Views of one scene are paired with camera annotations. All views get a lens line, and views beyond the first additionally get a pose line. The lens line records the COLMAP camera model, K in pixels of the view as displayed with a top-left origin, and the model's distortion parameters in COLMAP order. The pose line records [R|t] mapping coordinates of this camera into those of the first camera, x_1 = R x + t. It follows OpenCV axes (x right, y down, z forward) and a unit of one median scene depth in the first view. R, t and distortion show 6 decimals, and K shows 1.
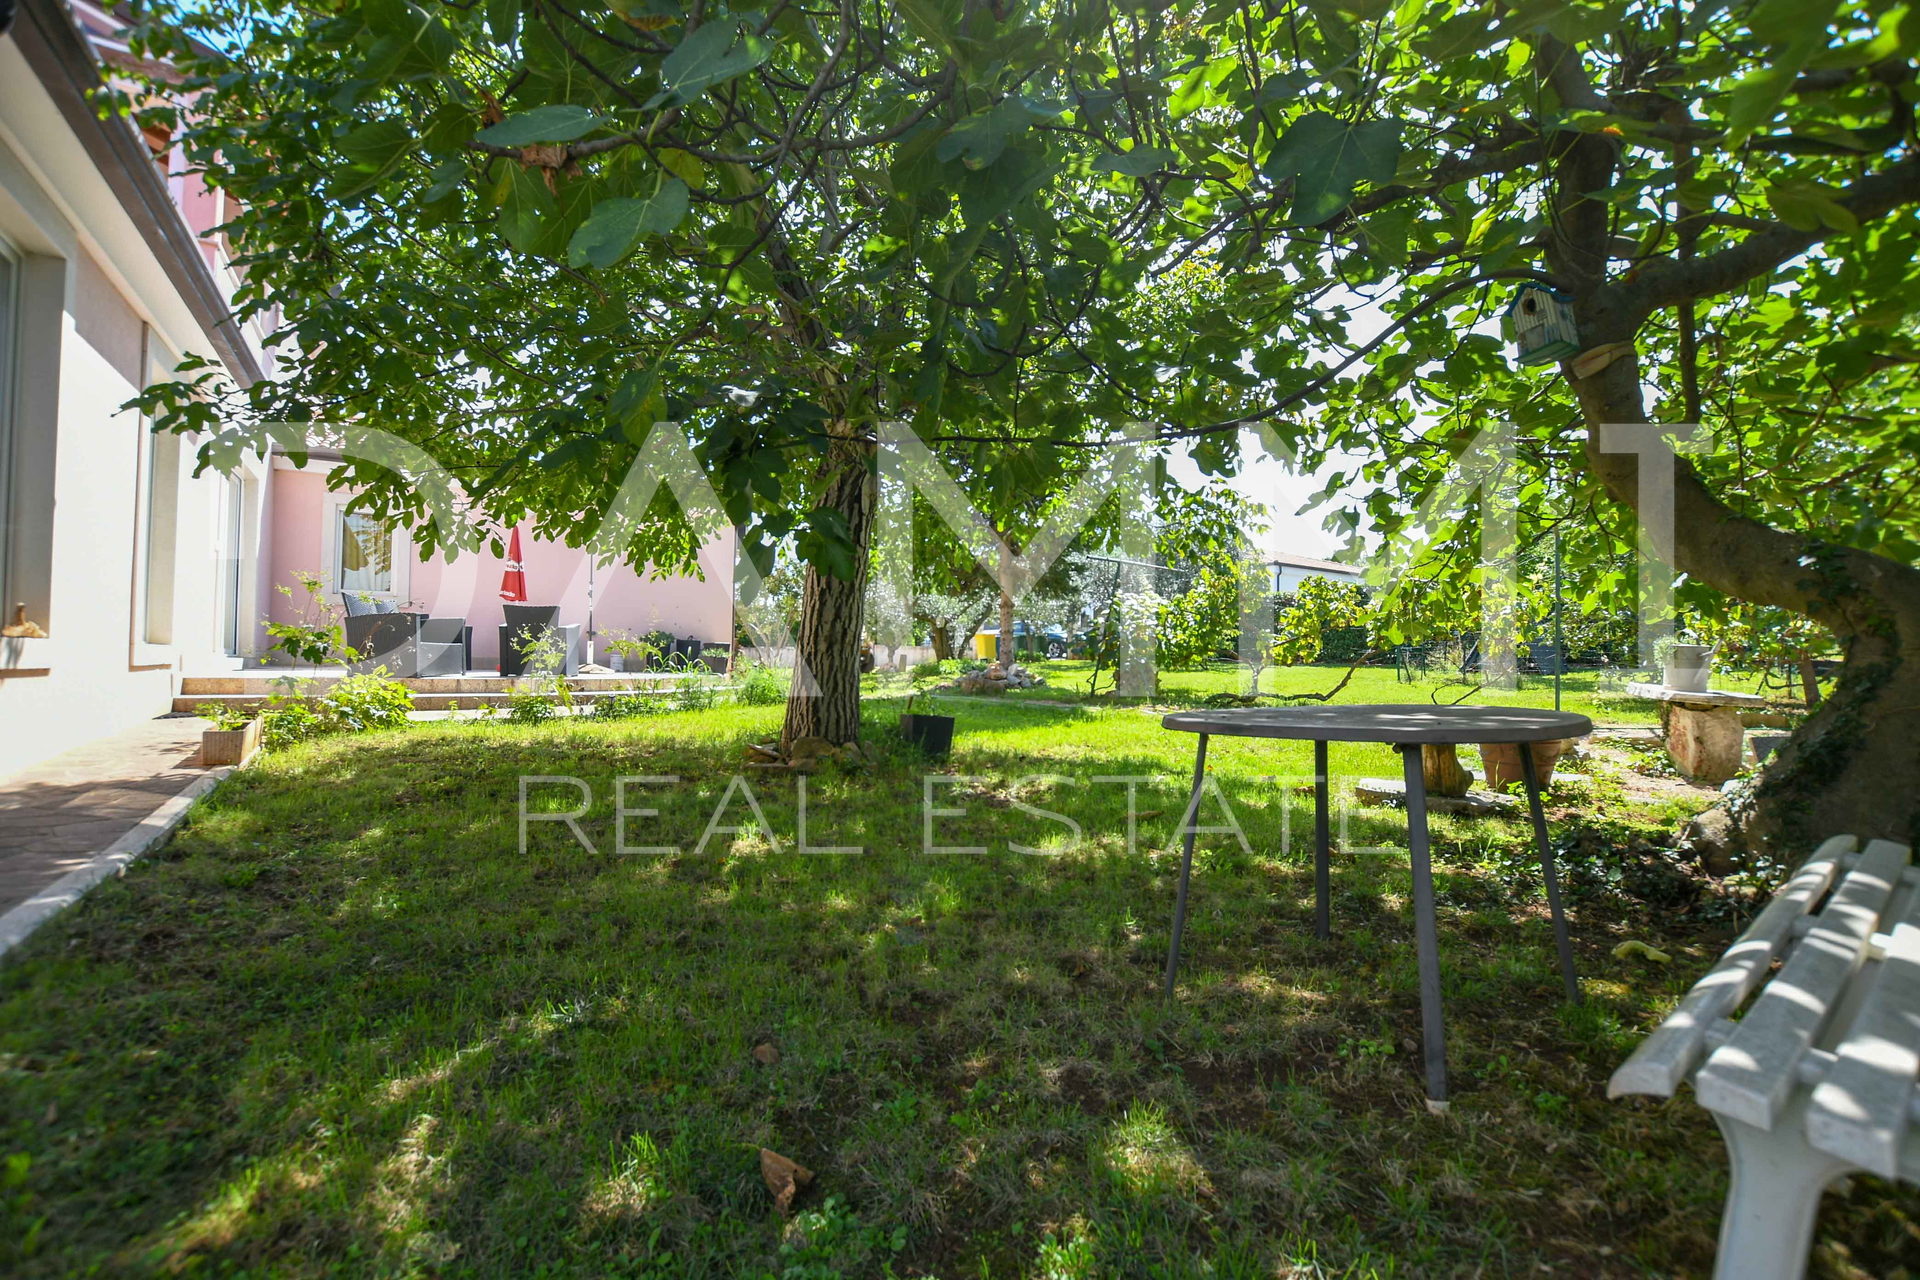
lens RADIAL K [[847.2, 0, 958.7], [0, 847.2, 646.0], [0, 0, 1]] dist [-0.027453, 0.001030]
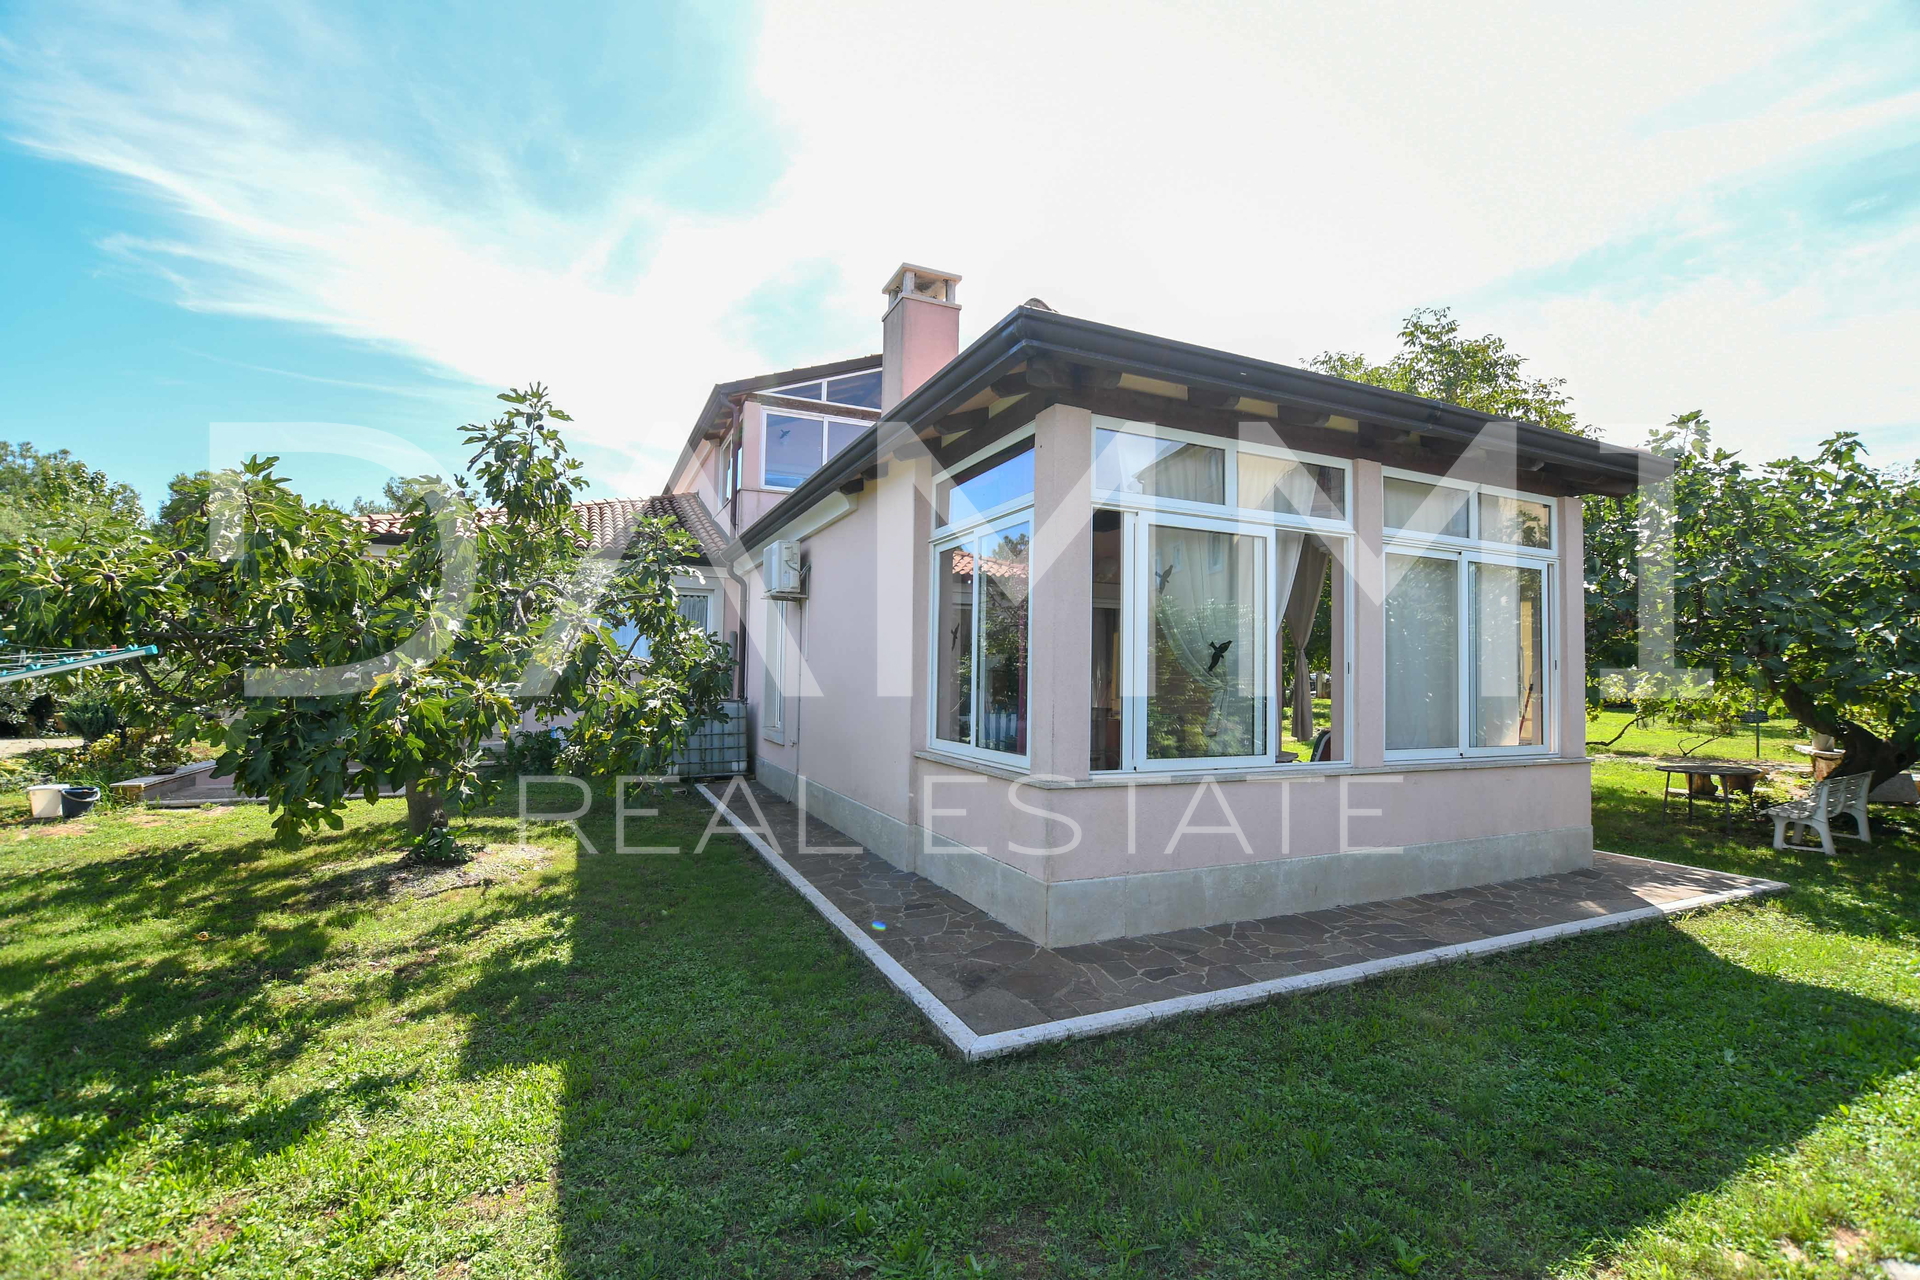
lens RADIAL K [[847.2, 0, 958.7], [0, 847.2, 646.0], [0, 0, 1]] dist [-0.027453, 0.001030]
pose [[0.988582, -0.000872, -0.150684, -0.974519], [-0.002367, 0.999770, -0.021319, -0.157779], [0.150667, 0.021432, 0.988352, -1.391142]]
